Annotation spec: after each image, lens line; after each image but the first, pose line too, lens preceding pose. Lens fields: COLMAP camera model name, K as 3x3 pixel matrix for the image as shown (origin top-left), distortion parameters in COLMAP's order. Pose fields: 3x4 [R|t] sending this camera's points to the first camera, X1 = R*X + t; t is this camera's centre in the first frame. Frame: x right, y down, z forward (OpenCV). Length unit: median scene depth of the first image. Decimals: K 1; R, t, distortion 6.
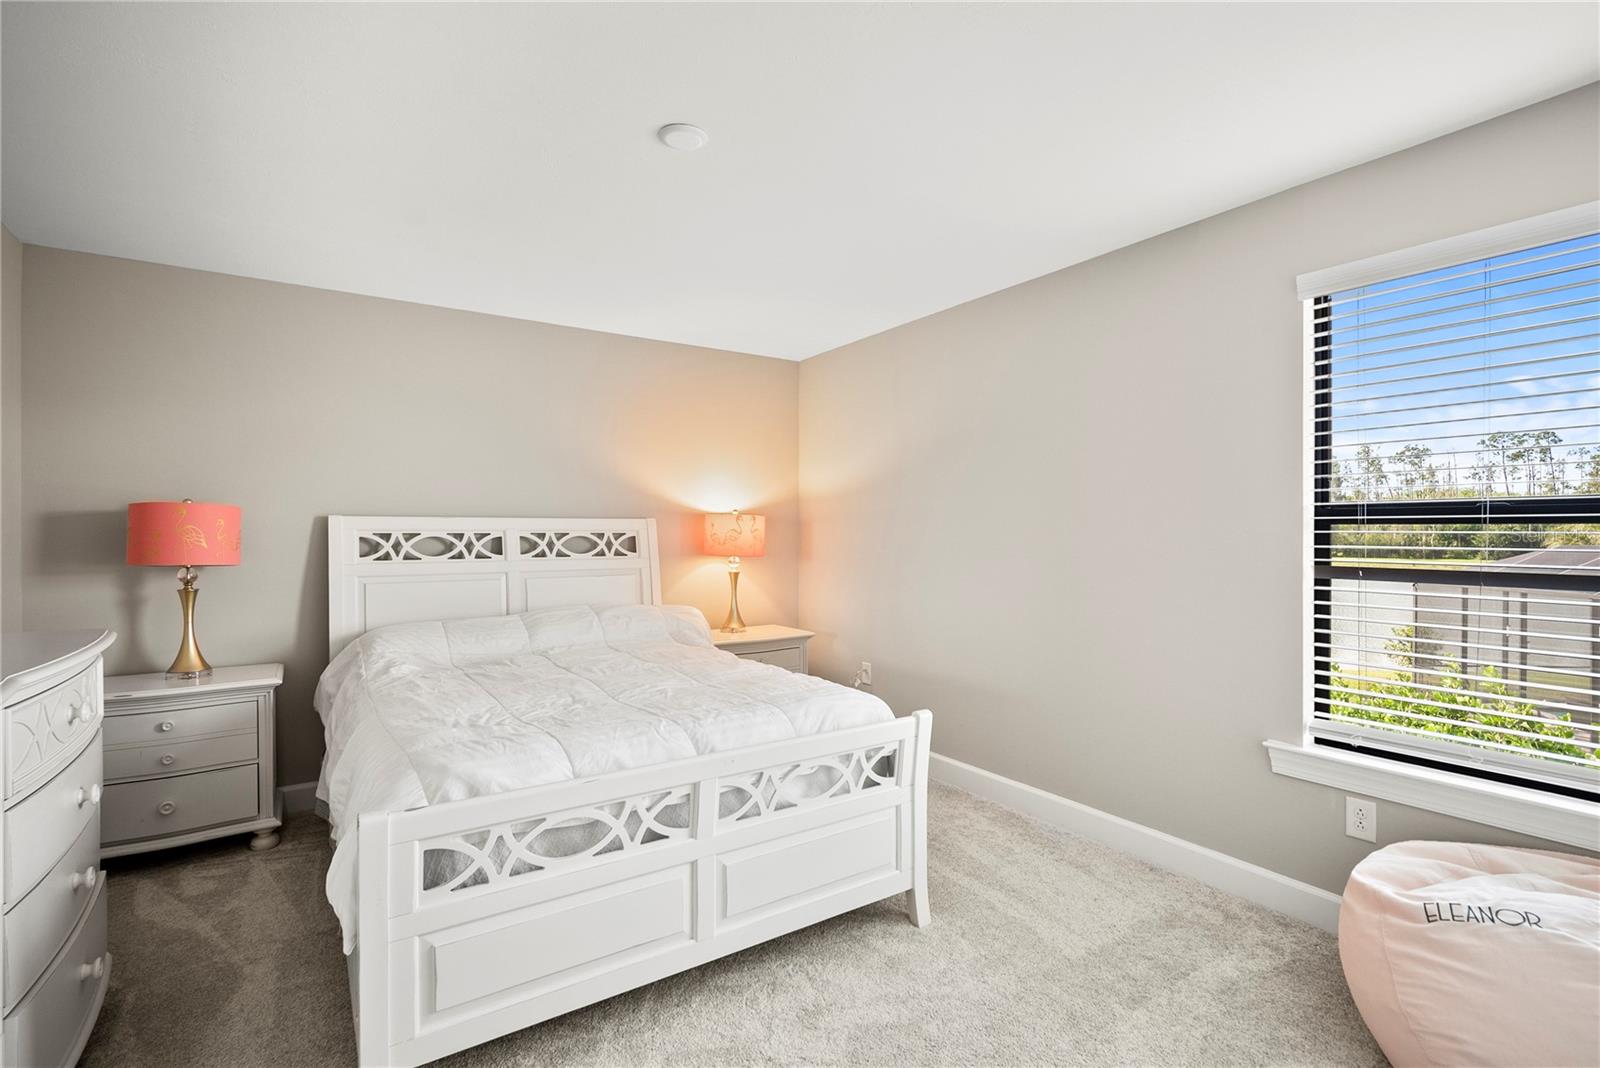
lens RADIAL K [[695.4, 0, 800.0], [0, 695.4, 534.0], [0, 0, 1]] dist [0.001546, -0.005568]
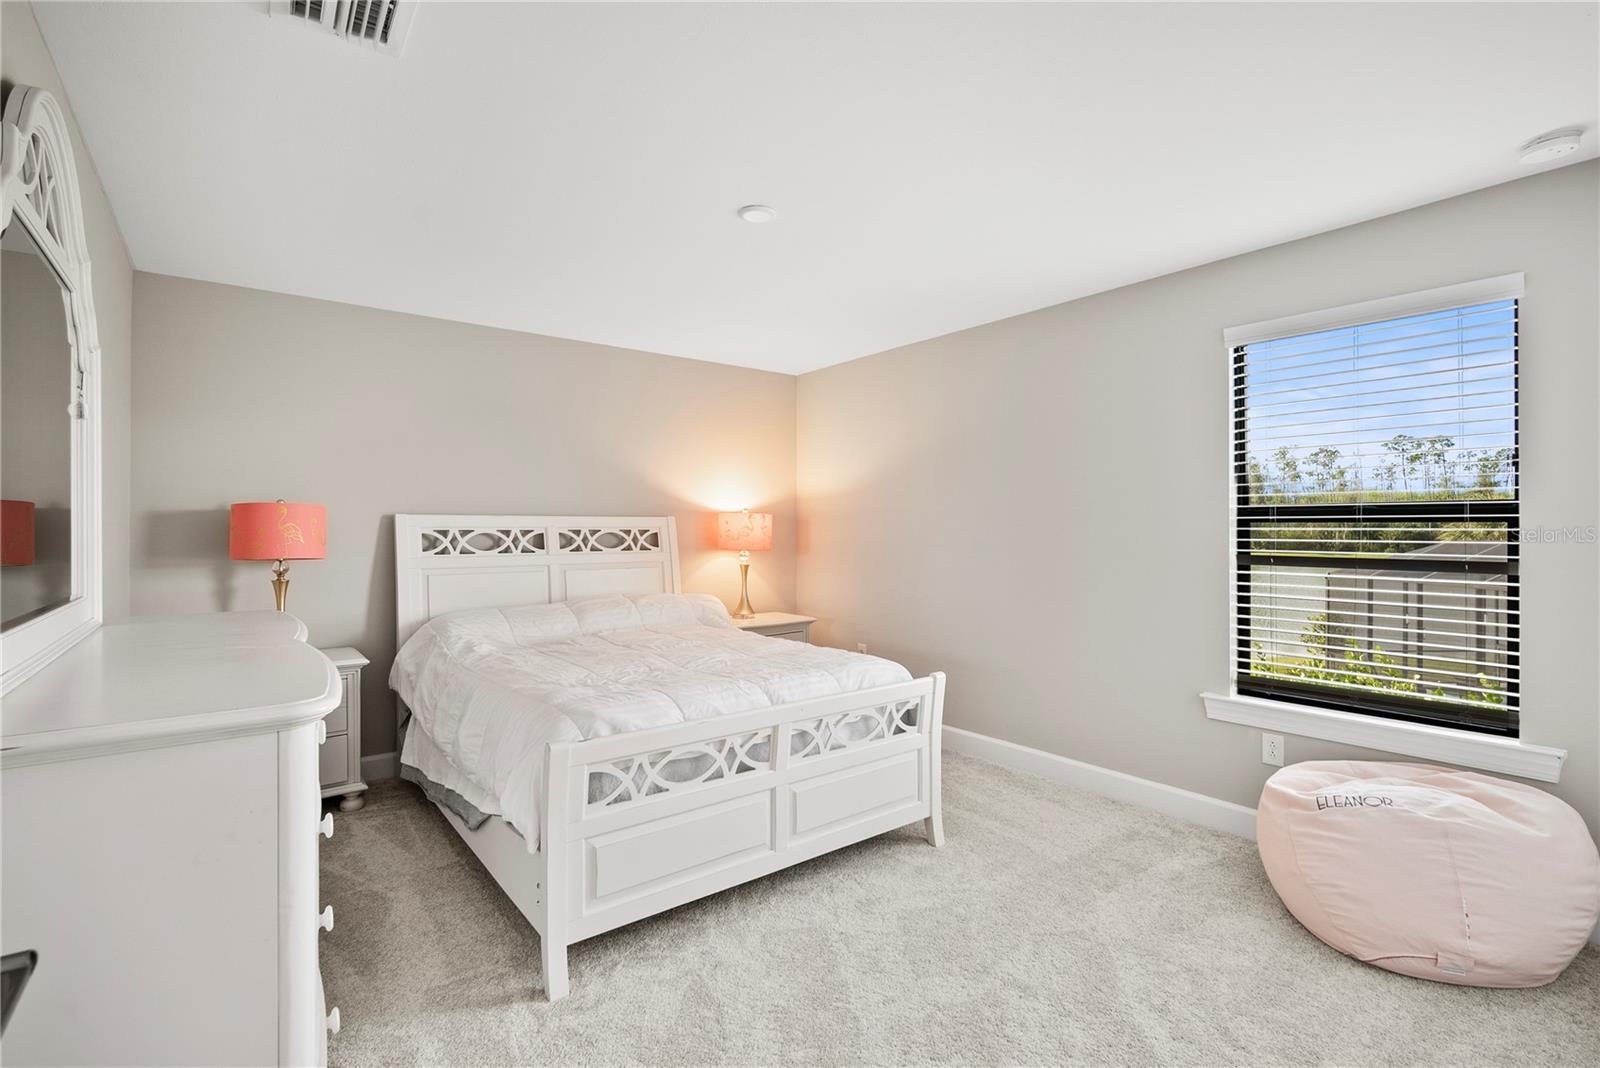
lens RADIAL K [[718.0, 0, 783.1], [0, 718.0, 525.3], [0, 0, 1]] dist [-0.009512, 0.003721]
pose [[0.997470, -0.001076, 0.071085, -0.182914], [0.001623, 0.999970, -0.007637, 0.001193], [-0.071074, 0.007733, 0.997441, -0.248560]]
